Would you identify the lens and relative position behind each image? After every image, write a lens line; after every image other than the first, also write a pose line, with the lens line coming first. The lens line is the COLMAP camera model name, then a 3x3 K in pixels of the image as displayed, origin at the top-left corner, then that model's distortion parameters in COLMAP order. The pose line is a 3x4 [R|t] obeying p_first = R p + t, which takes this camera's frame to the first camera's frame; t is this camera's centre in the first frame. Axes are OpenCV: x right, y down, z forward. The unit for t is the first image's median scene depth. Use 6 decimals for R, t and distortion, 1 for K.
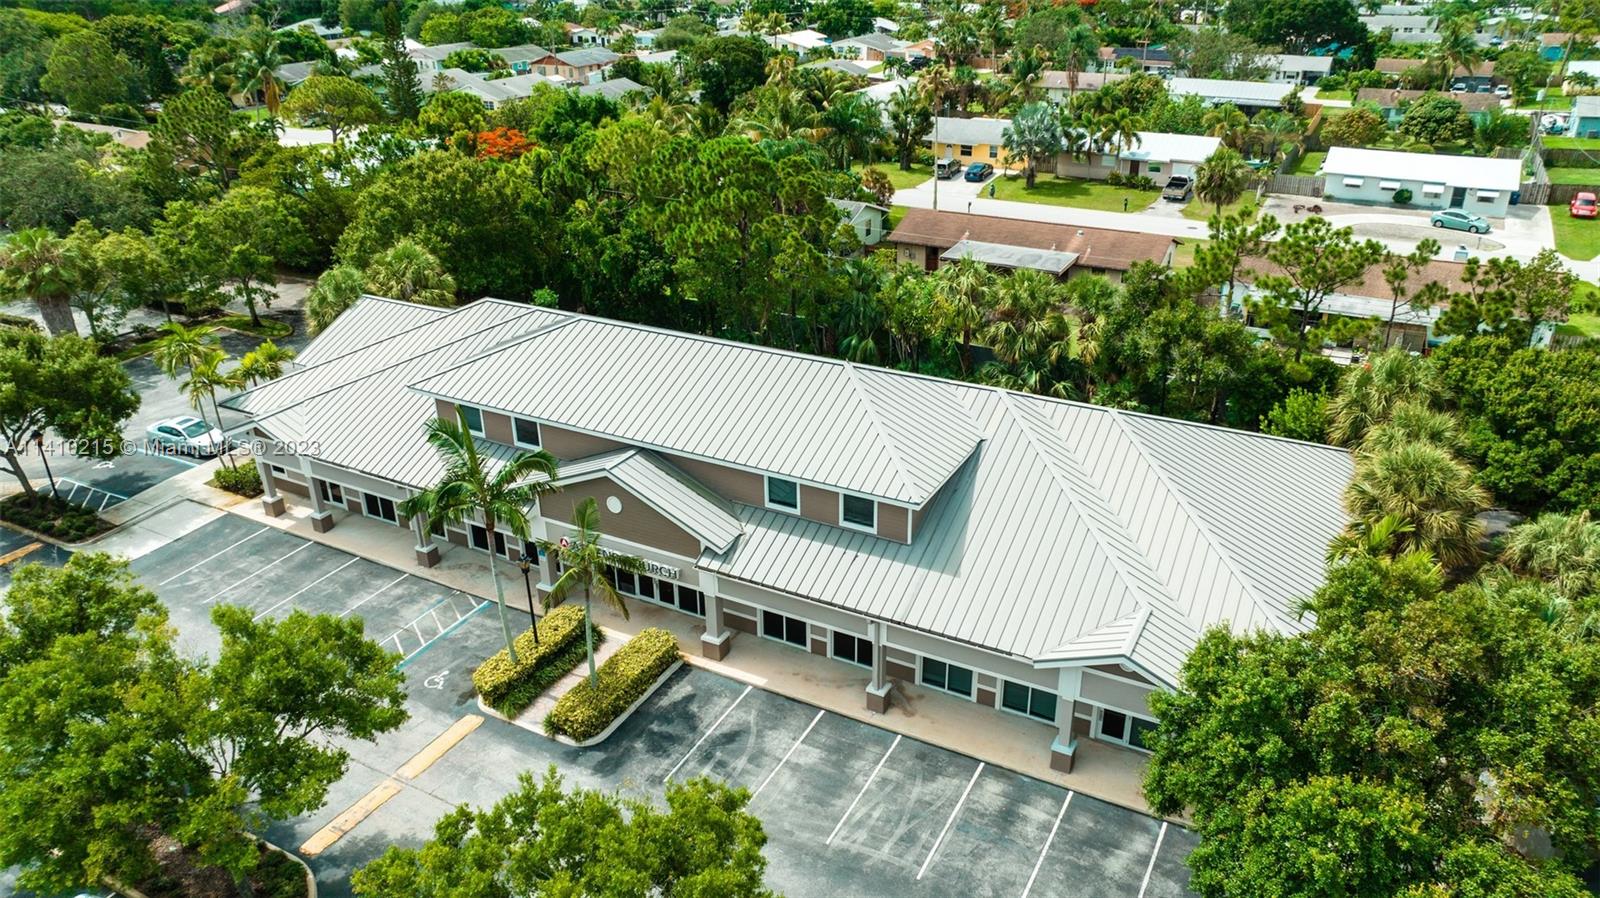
lens RADIAL K [[1124.3, 0, 800.0], [0, 1124.3, 449.0], [0, 0, 1]] dist [-0.020239, 0.001494]
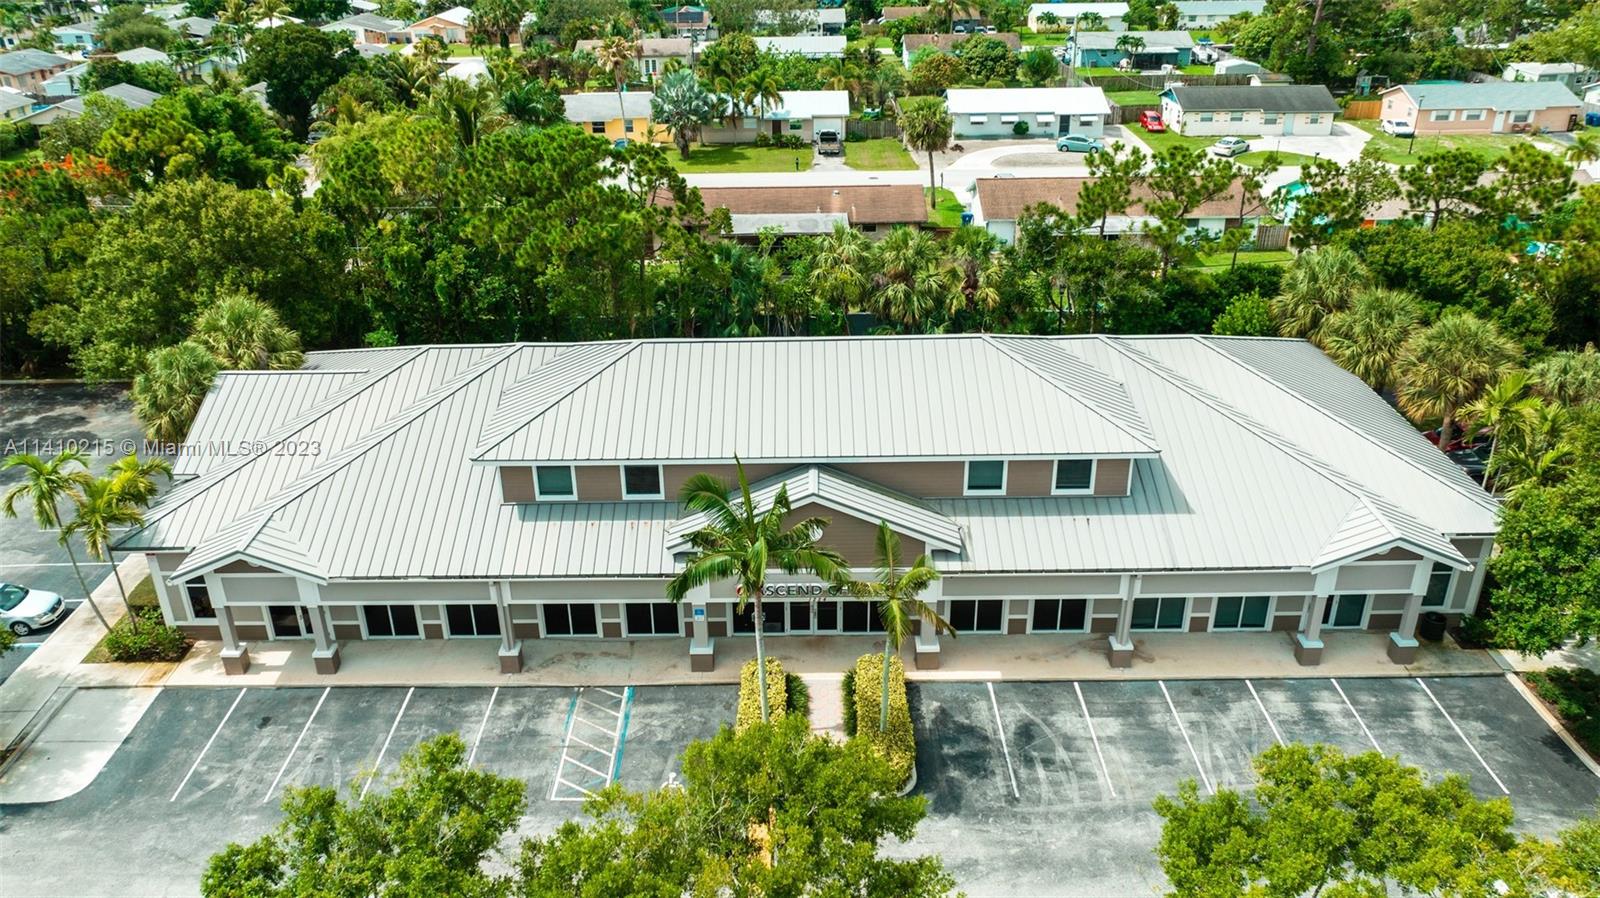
lens RADIAL K [[1165.6, 0, 800.0], [0, 1165.6, 449.0], [0, 0, 1]] dist [-0.011849, -0.000565]
pose [[0.886520, -0.208959, 0.412817, -0.313255], [0.204756, 0.977269, 0.054961, -0.039373], [-0.414918, 0.035803, 0.909154, 0.091594]]
